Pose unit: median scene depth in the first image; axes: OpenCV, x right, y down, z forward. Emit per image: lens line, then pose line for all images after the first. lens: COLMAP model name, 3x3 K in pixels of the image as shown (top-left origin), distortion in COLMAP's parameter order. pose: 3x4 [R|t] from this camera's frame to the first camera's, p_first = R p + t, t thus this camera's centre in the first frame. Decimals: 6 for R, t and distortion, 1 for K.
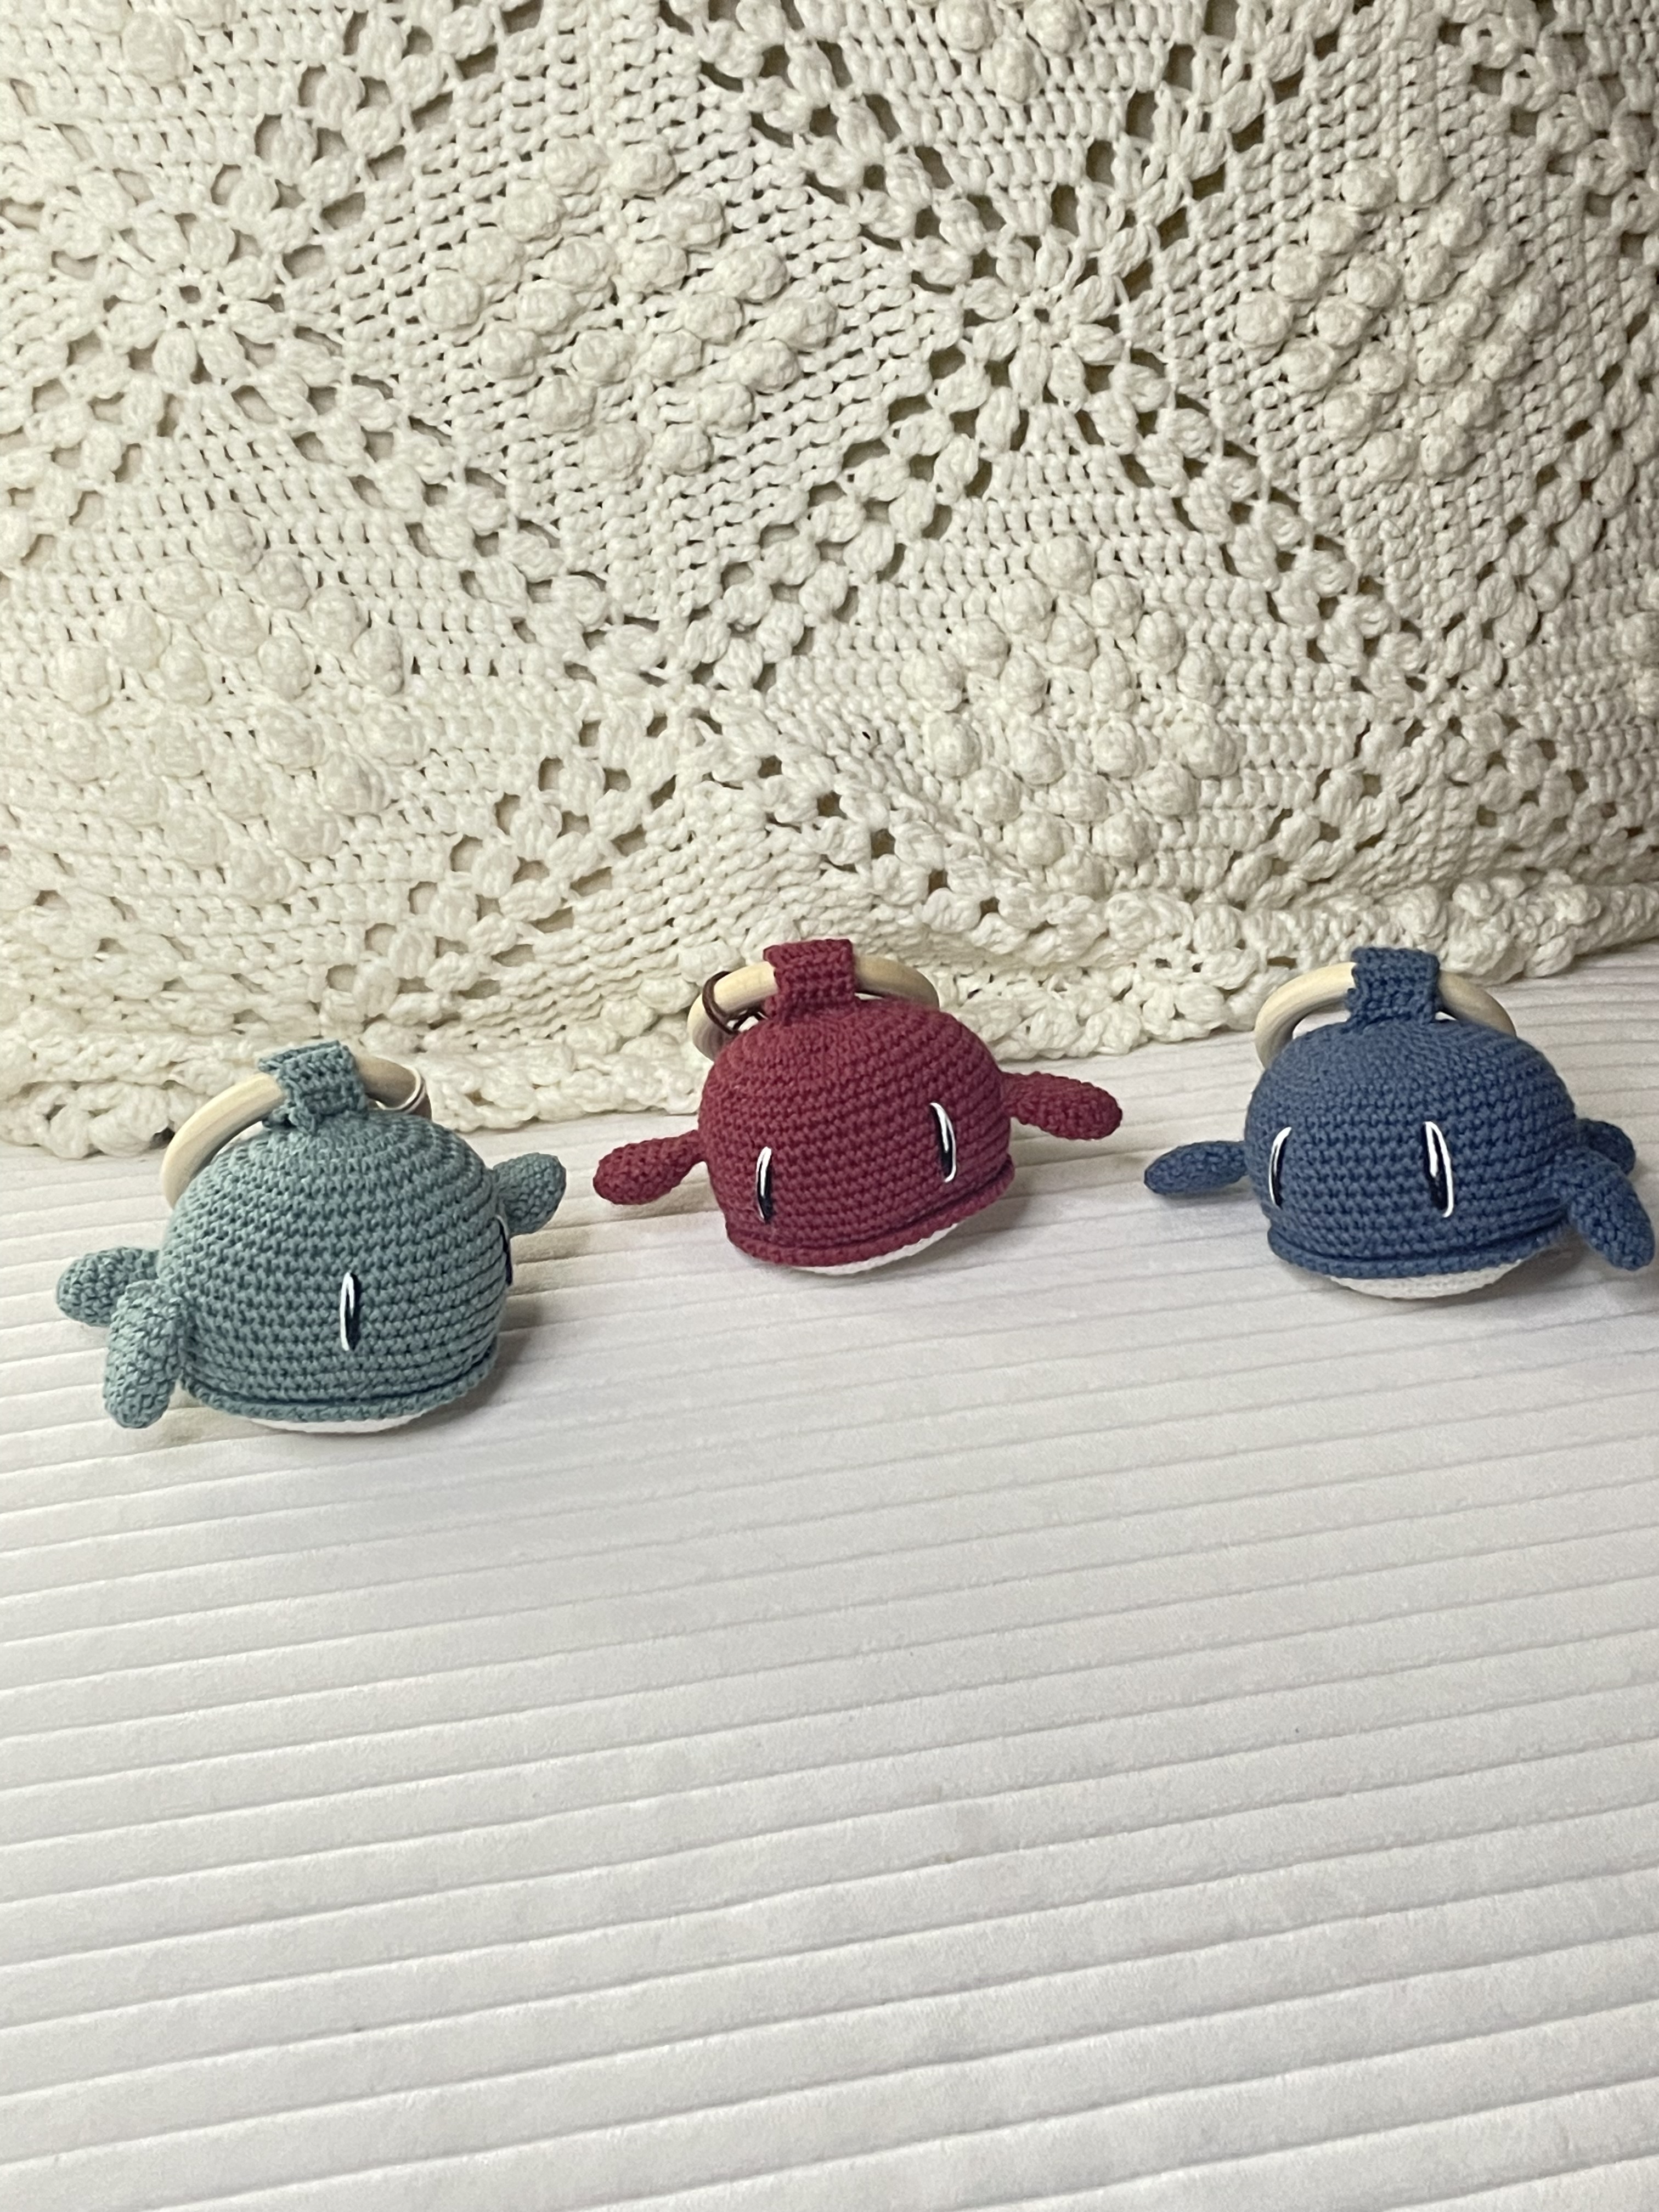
lens RADIAL K [[2810.1, 0, 829.5], [0, 2810.1, 1106.0], [0, 0, 1]] dist [0.104486, -0.010853]
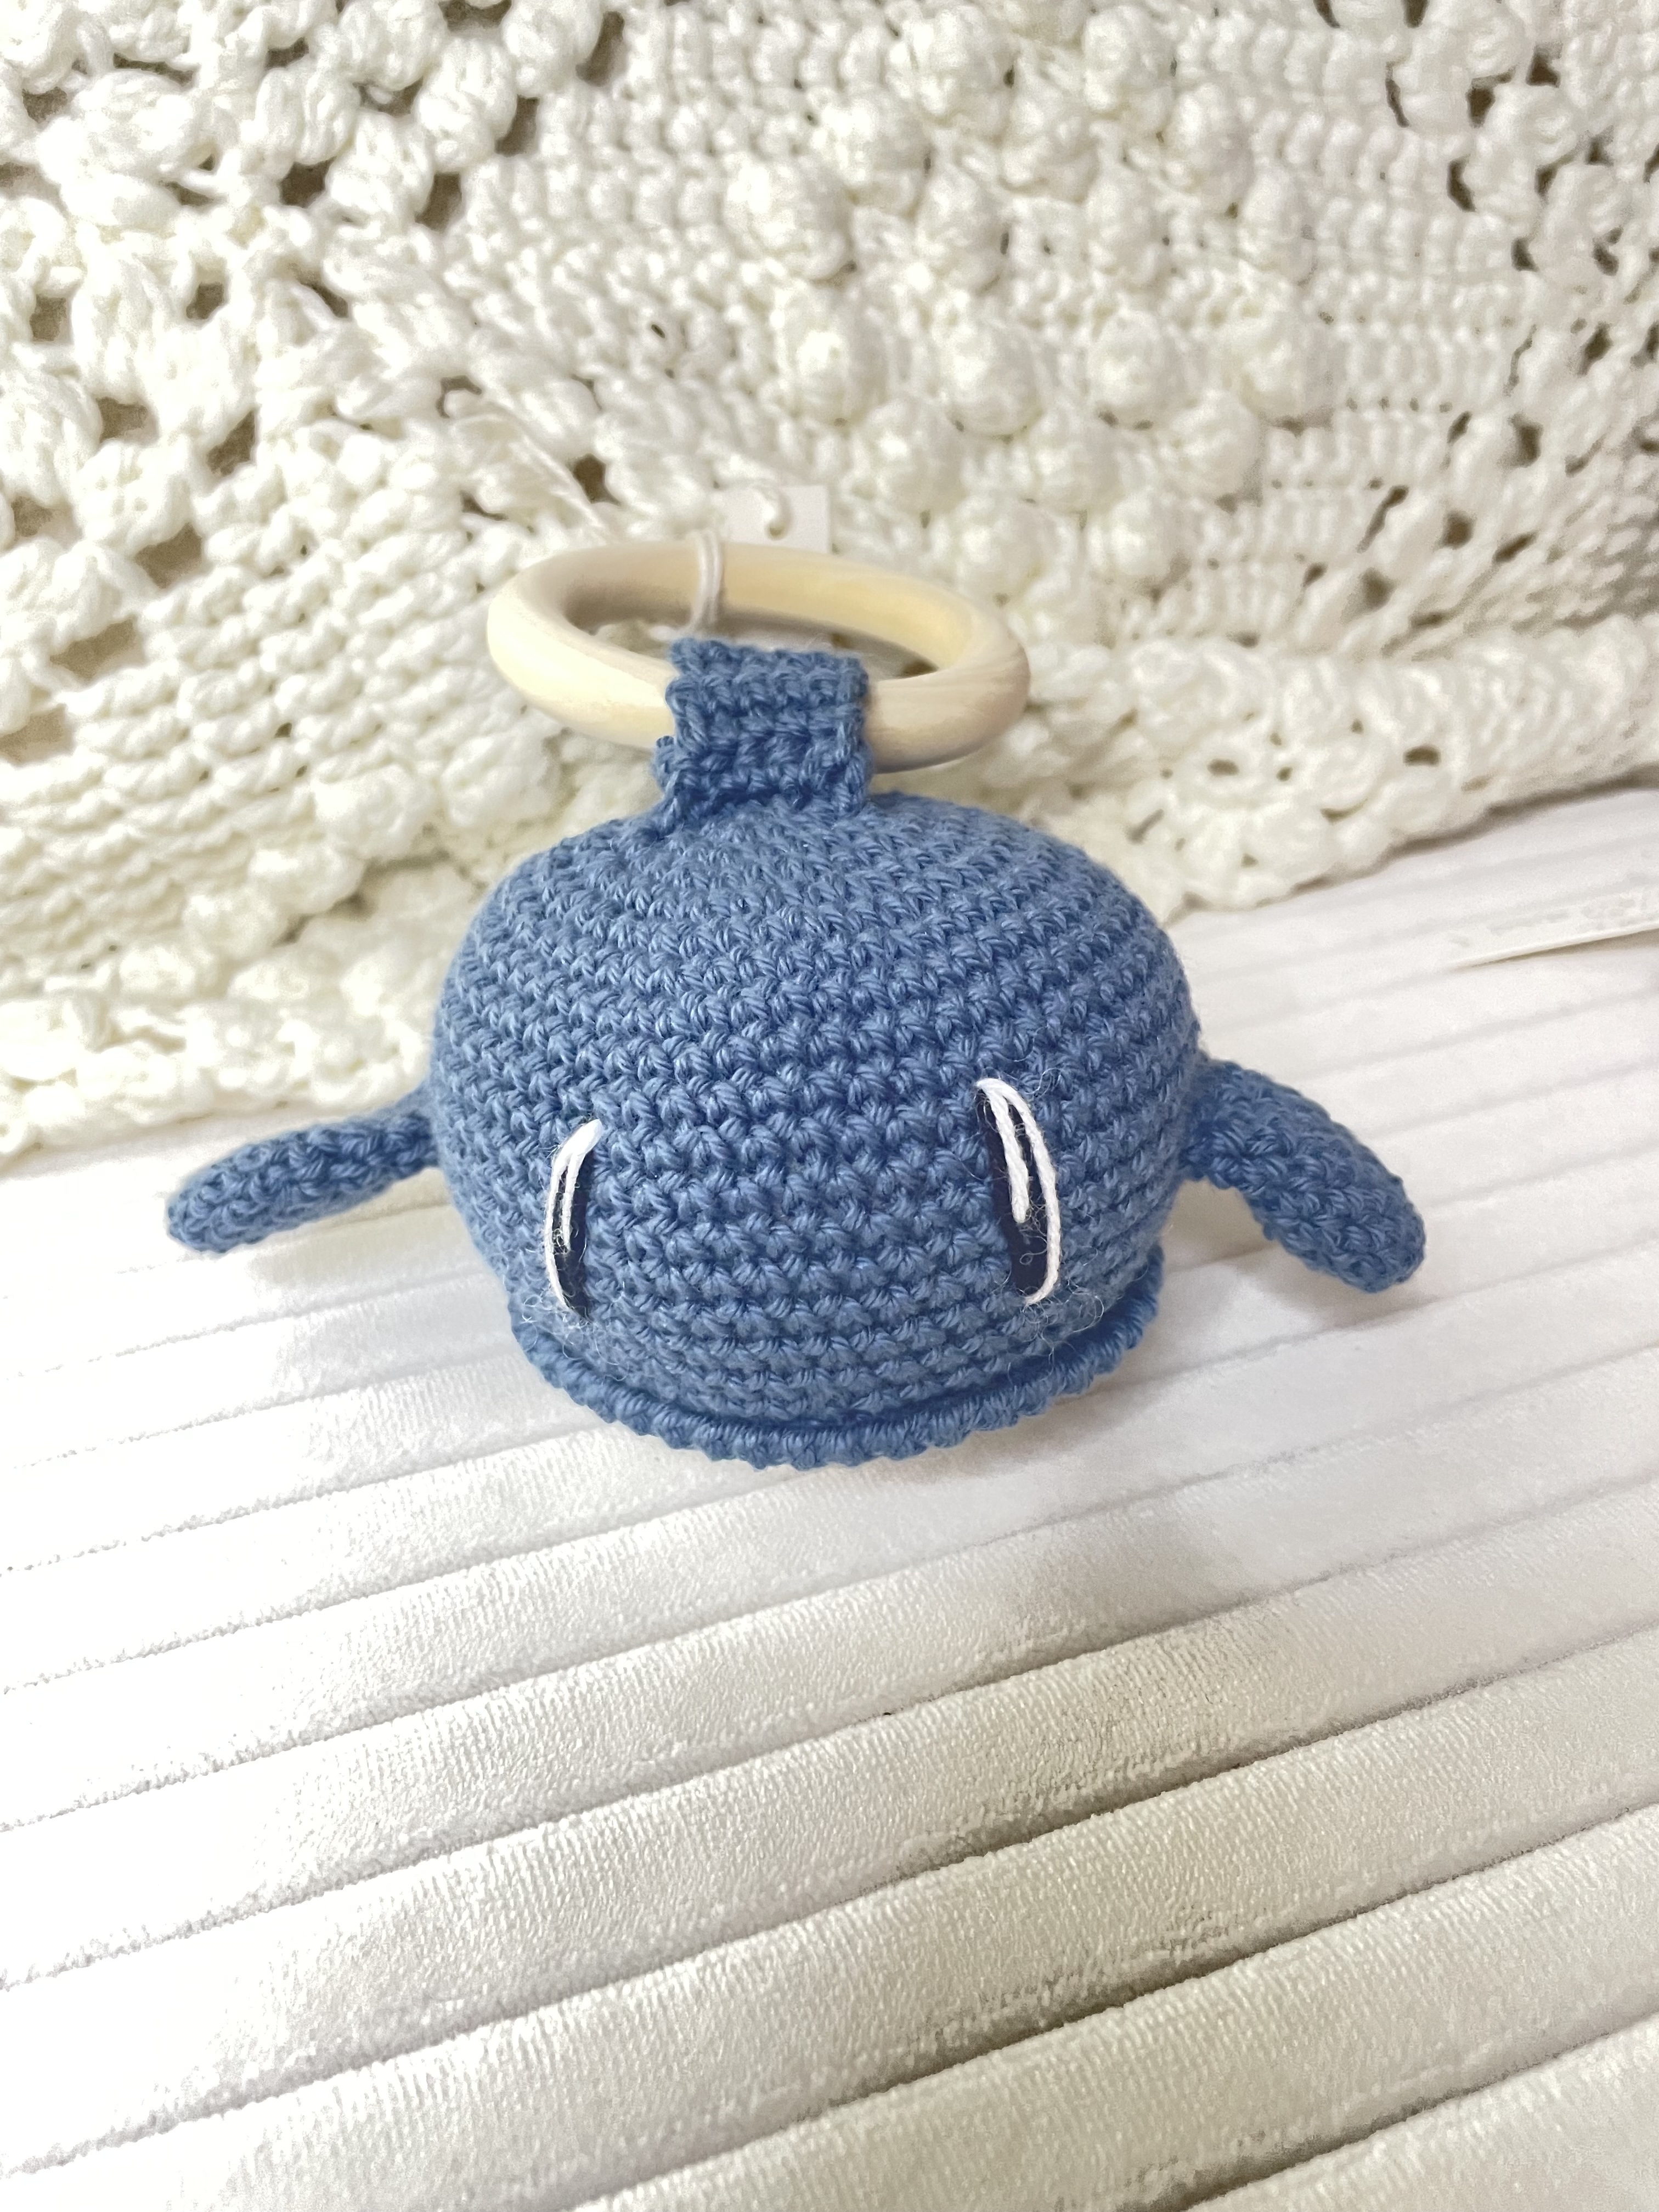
lens RADIAL K [[1744.2, 0, 828.1], [0, 1744.2, 1080.4], [0, 0, 1]] dist [0.047157, -0.104415]
pose [[0.992436, -0.066244, 0.103358, 0.001710], [0.053695, 0.991346, 0.119792, -0.036770], [-0.110399, -0.113336, 0.987404, 0.690357]]
